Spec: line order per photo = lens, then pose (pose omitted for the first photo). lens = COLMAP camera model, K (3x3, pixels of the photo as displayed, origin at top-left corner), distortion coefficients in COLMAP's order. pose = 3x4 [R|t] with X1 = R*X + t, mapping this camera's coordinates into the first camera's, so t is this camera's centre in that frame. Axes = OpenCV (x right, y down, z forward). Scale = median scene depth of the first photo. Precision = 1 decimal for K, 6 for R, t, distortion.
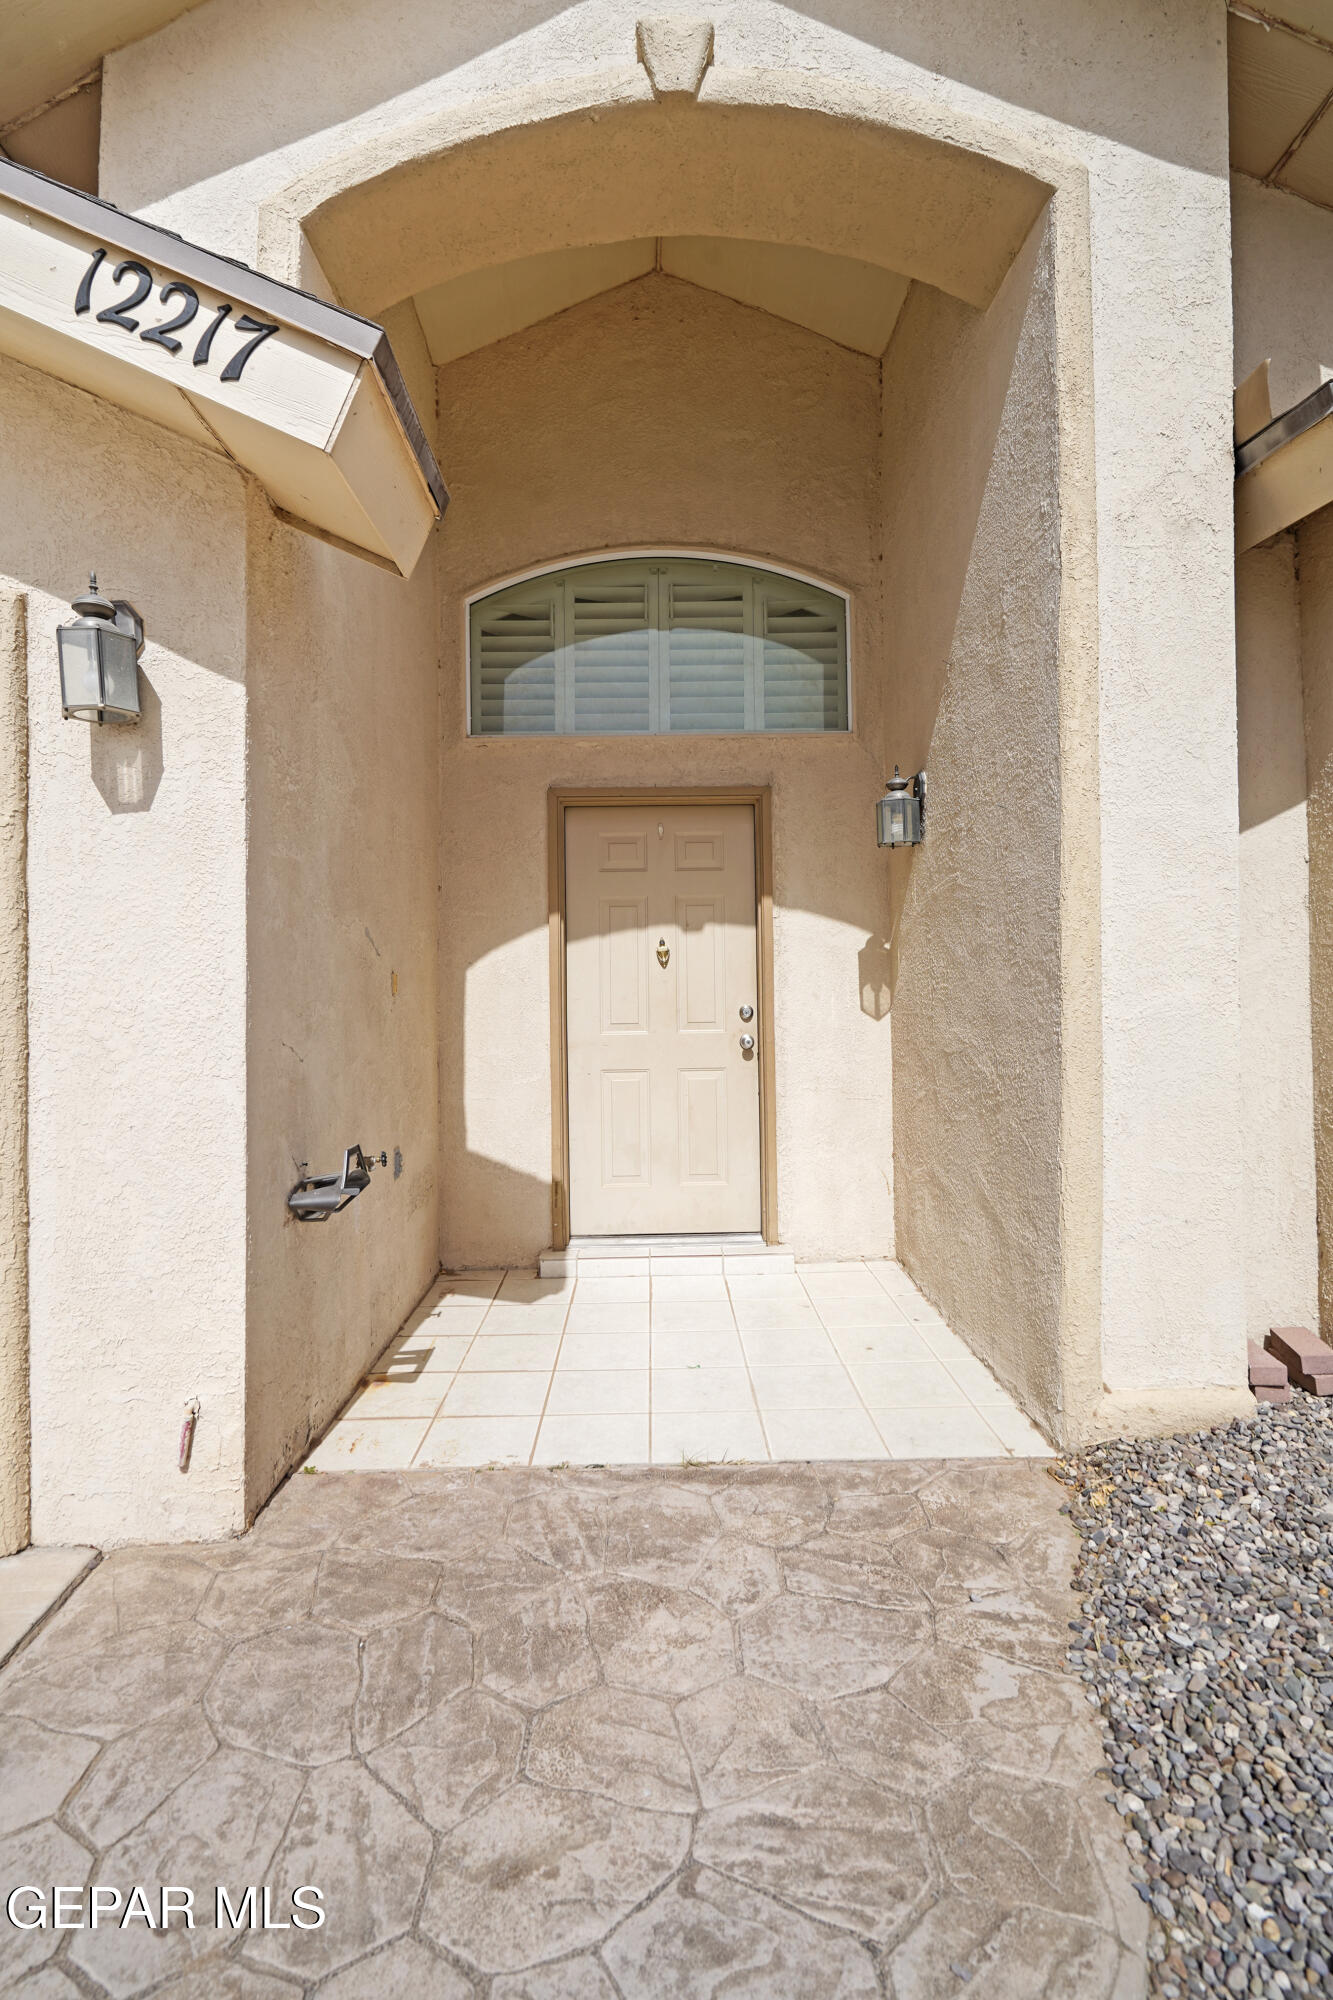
lens RADIAL K [[915.3, 0, 657.6], [0, 915.3, 977.8], [0, 0, 1]] dist [0.017961, 0.001338]
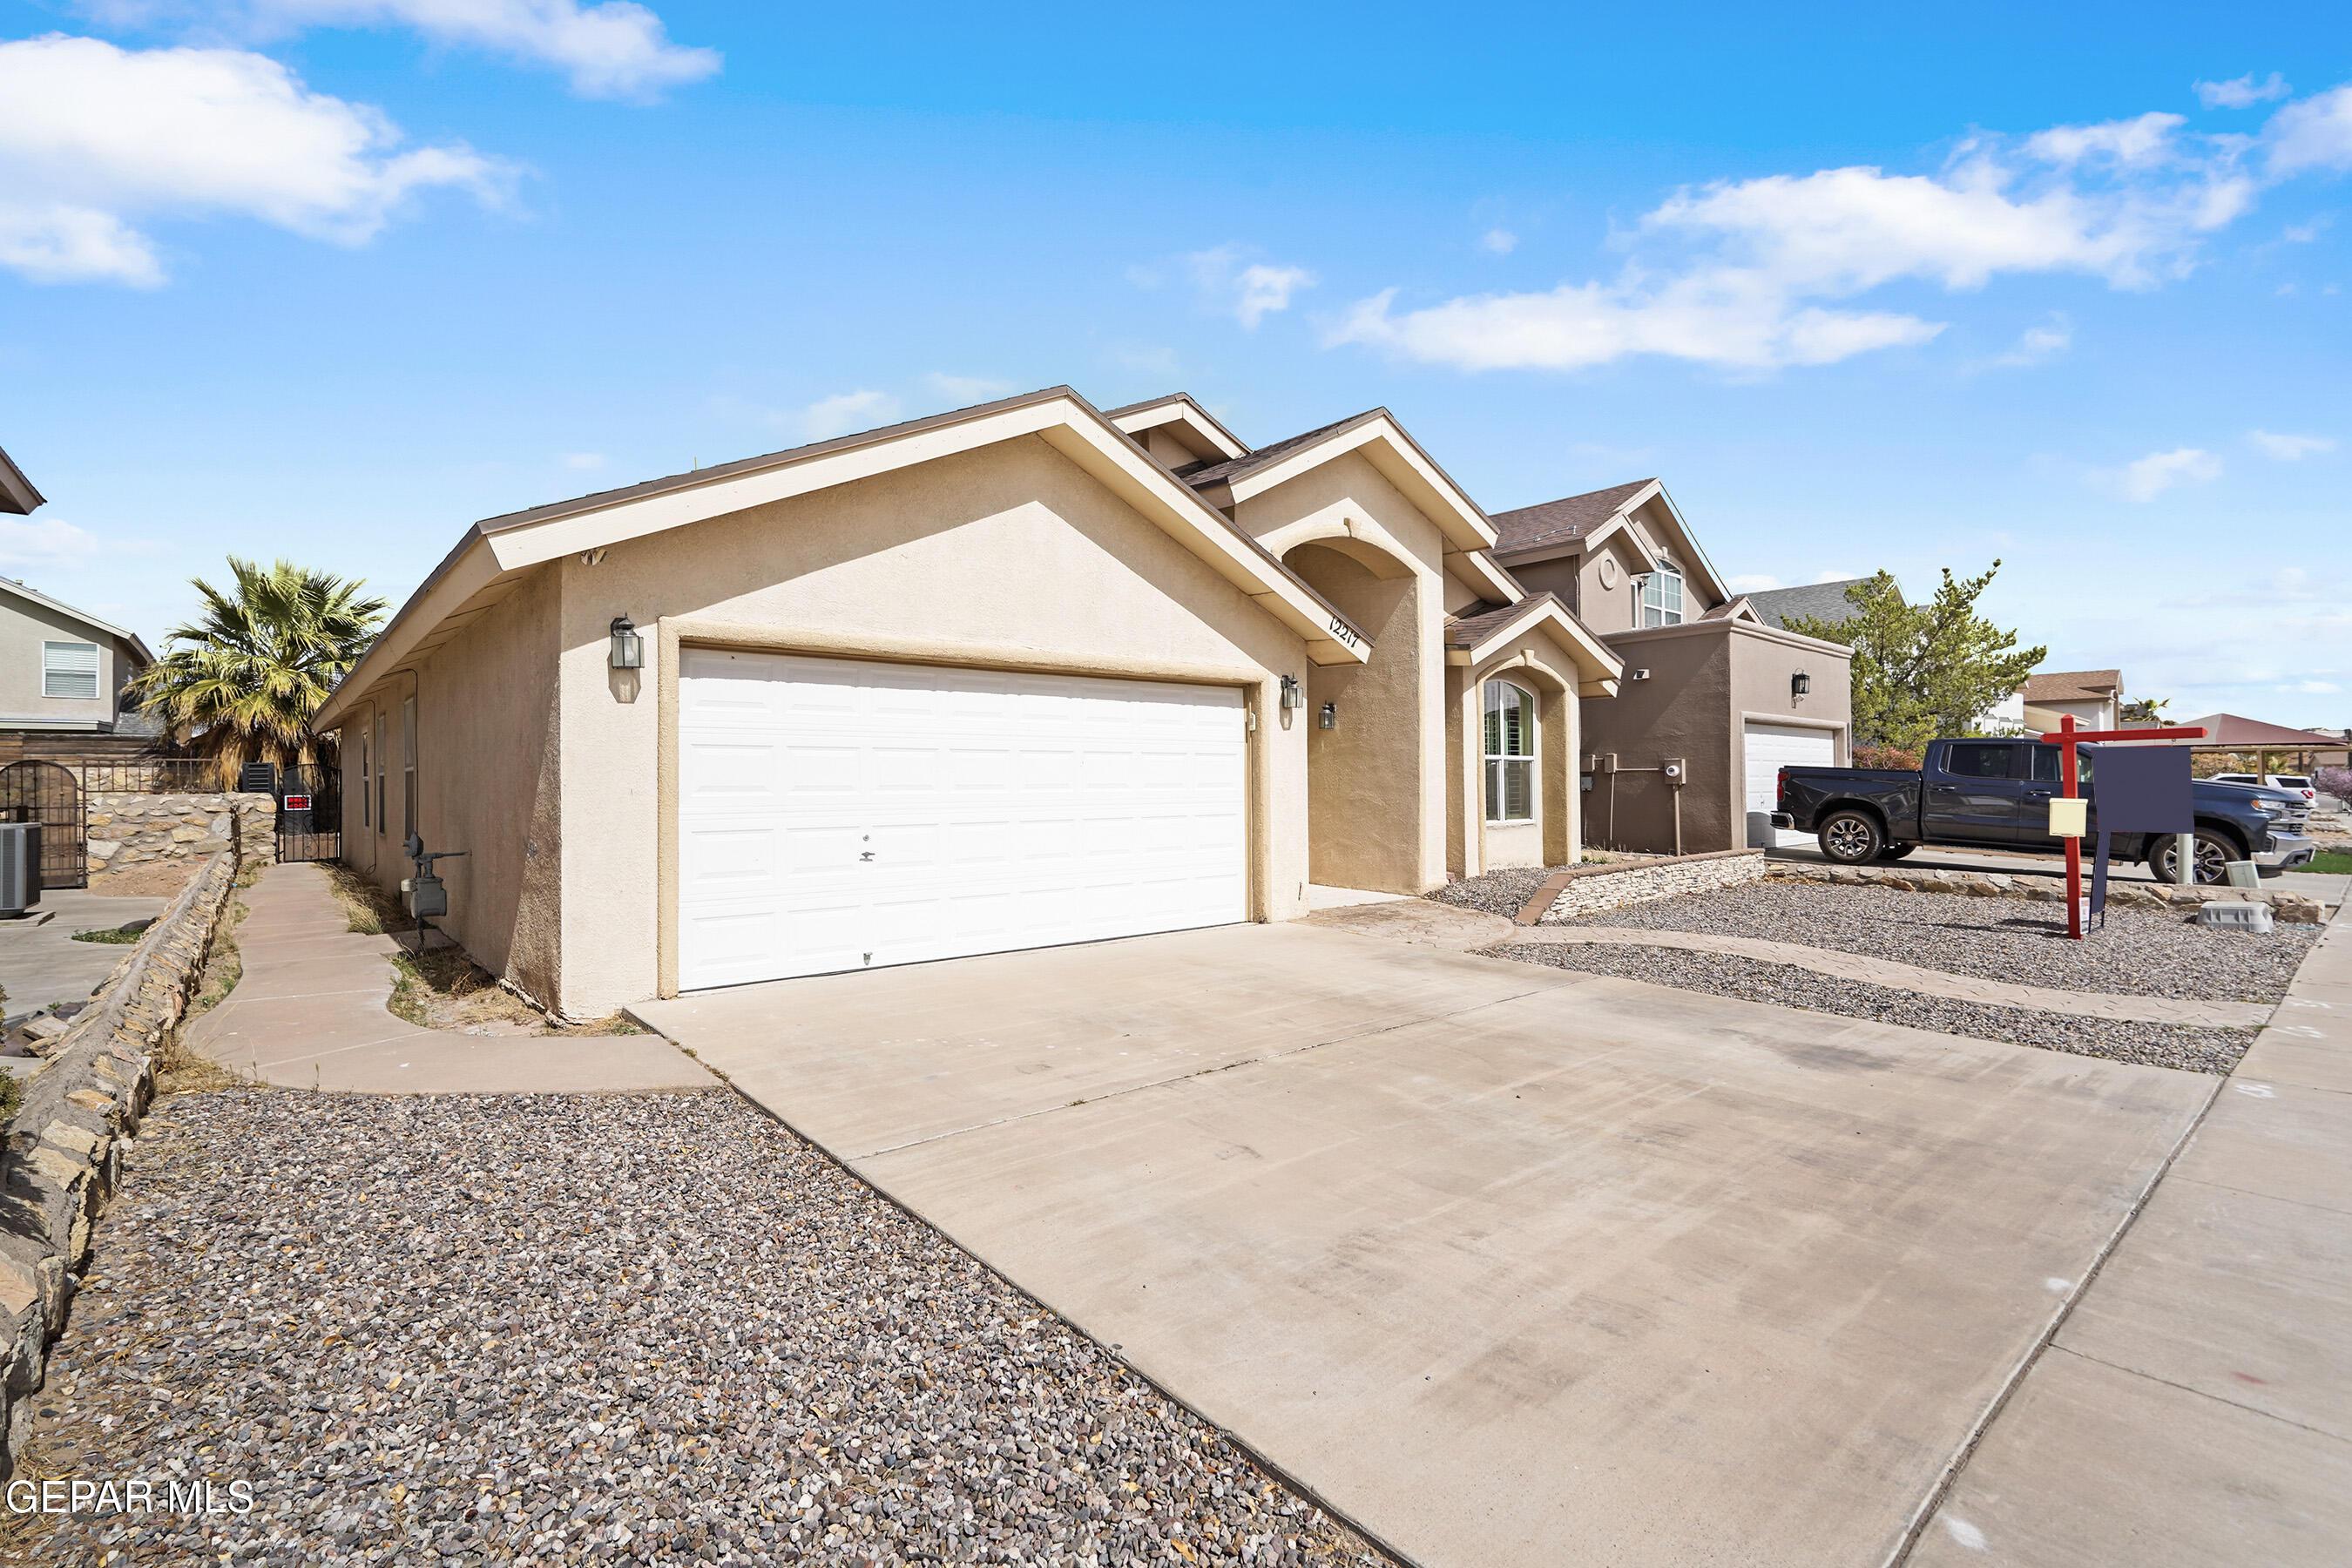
lens RADIAL K [[1076.4, 0, 1174.7], [0, 1076.4, 795.5], [0, 0, 1]] dist [0.017961, 0.001338]
pose [[0.758042, -0.002085, 0.652202, -2.017037], [-0.009324, 0.999858, 0.014034, 0.016251], [-0.652139, -0.016719, 0.757915, -1.098195]]
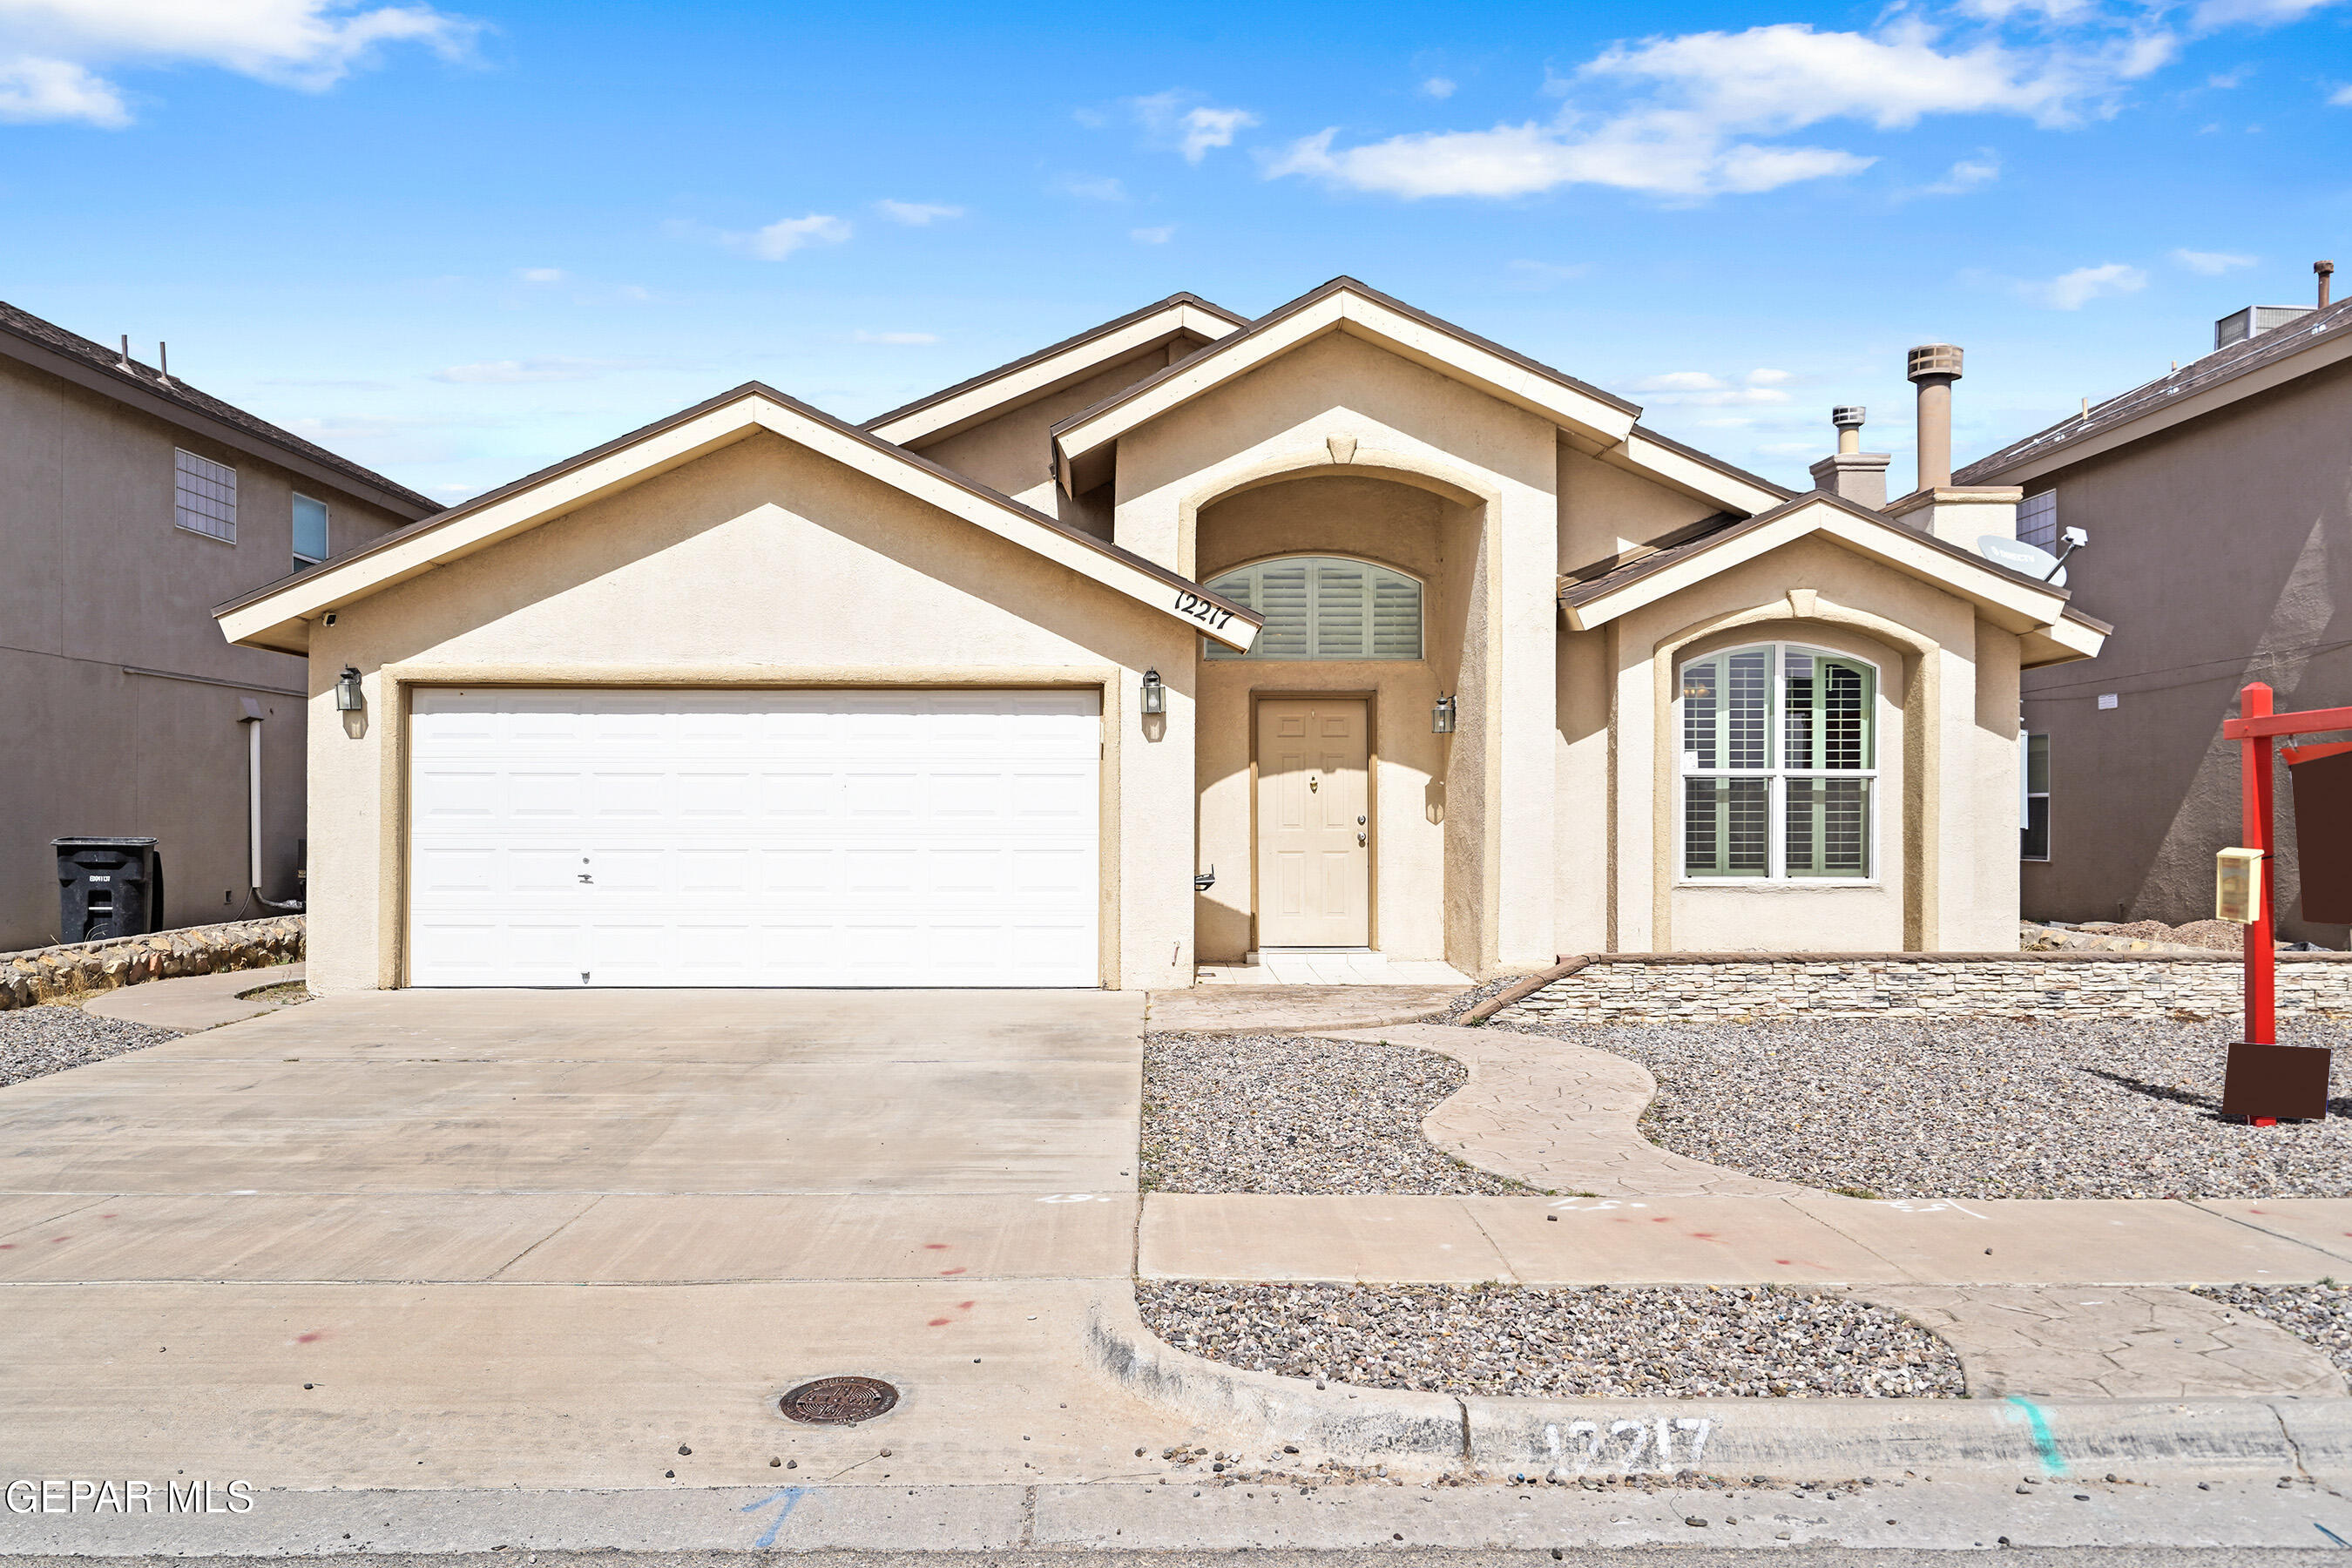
lens RADIAL K [[1793.0, 0, 1176.0], [0, 1793.0, 784.0], [0, 0, 1]] dist [-0.000143, 0.001493]
pose [[0.999894, 0.013260, 0.005955, -0.281558], [-0.013263, 0.999912, 0.000542, -0.027524], [-0.005947, -0.000621, 0.999982, -2.448947]]
